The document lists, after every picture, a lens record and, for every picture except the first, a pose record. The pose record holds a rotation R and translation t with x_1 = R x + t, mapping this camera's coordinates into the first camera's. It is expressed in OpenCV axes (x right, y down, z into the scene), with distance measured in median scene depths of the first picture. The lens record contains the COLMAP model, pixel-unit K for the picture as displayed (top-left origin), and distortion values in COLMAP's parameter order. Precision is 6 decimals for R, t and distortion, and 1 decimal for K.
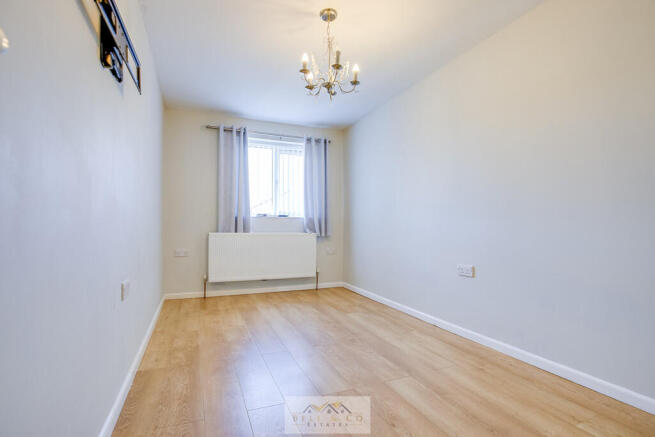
lens RADIAL K [[313.5, 0, 309.2], [0, 313.5, 222.3], [0, 0, 1]] dist [-0.046684, 0.000135]
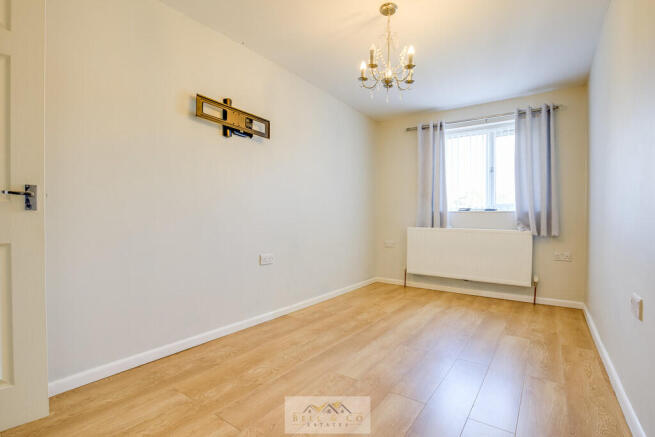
lens RADIAL K [[323.7, 0, 327.5], [0, 323.7, 218.5], [0, 0, 1]] dist [-0.044191, 0.000214]
pose [[0.519396, 0.001622, -0.854532, 0.449188], [0.003709, 0.999985, 0.004152, -0.001840], [0.854525, -0.005326, 0.519382, 0.164231]]
